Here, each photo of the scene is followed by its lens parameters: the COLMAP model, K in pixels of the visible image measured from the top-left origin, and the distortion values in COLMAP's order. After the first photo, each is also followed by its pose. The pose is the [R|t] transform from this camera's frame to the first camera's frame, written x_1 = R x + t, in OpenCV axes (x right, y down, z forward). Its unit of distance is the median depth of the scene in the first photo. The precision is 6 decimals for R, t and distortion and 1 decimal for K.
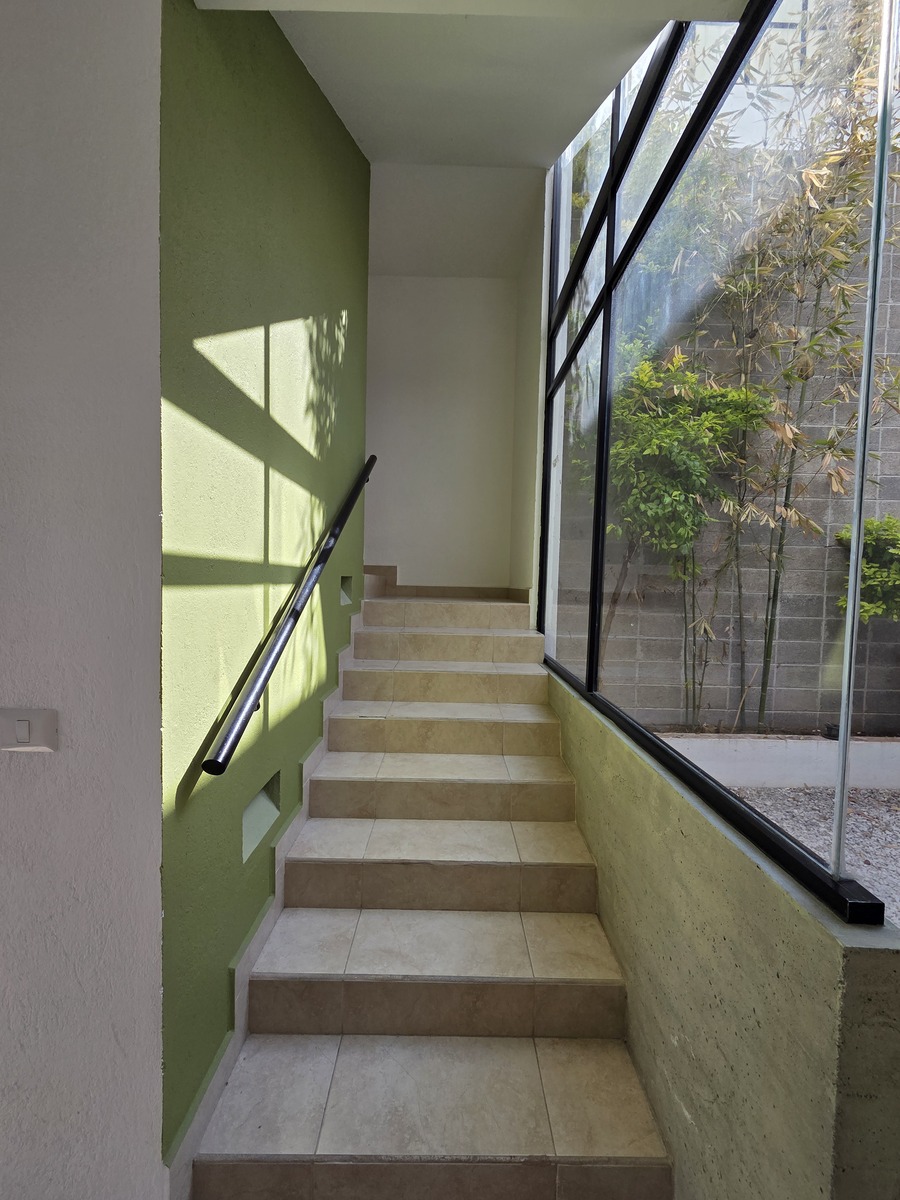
lens RADIAL K [[485.9, 0, 443.8], [0, 485.9, 601.5], [0, 0, 1]] dist [-0.002020, -0.000217]
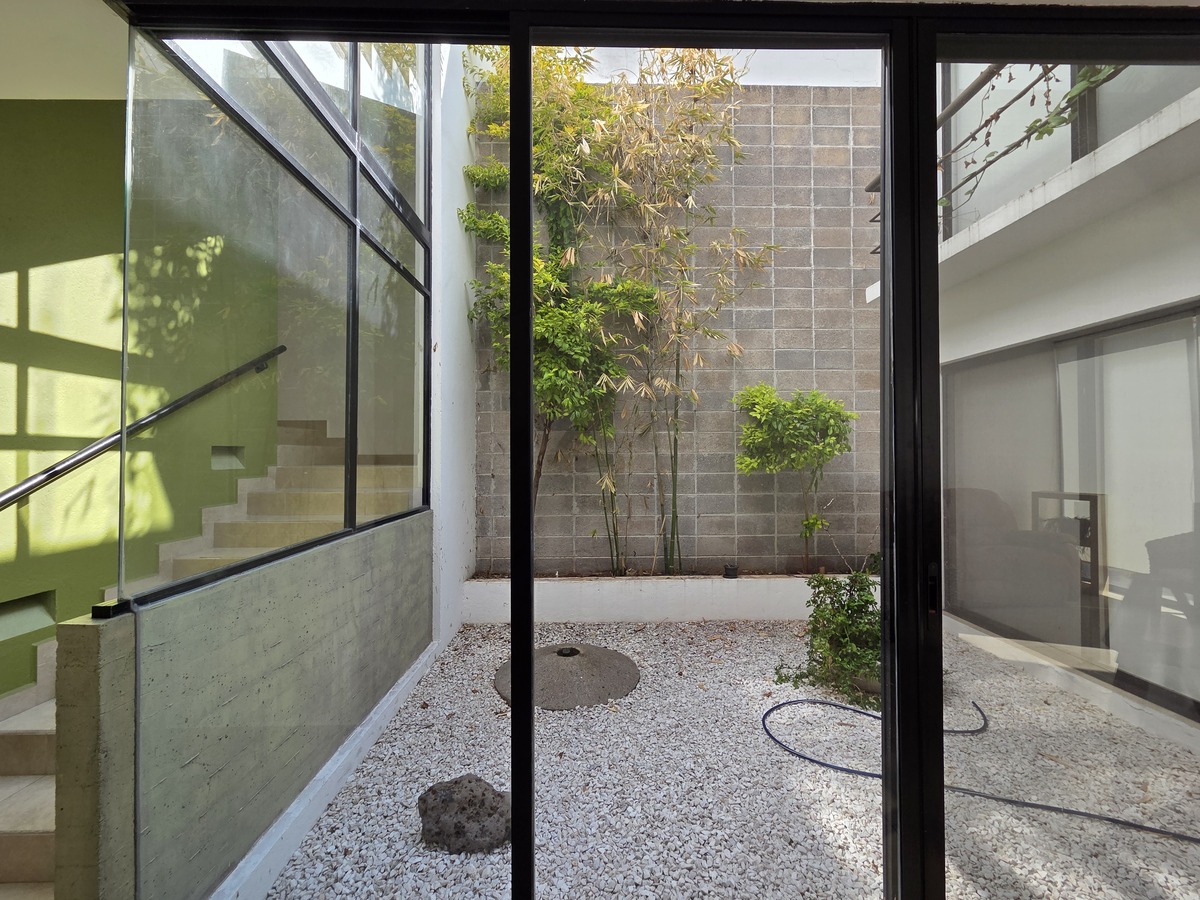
lens RADIAL K [[485.9, 0, 595.6], [0, 485.9, 446.5], [0, 0, 1]] dist [-0.002020, -0.000217]
pose [[0.999414, -0.027798, 0.019968, 0.490709], [0.028873, 0.998029, -0.055711, 0.029820], [-0.018380, 0.056255, 0.998247, -0.165367]]
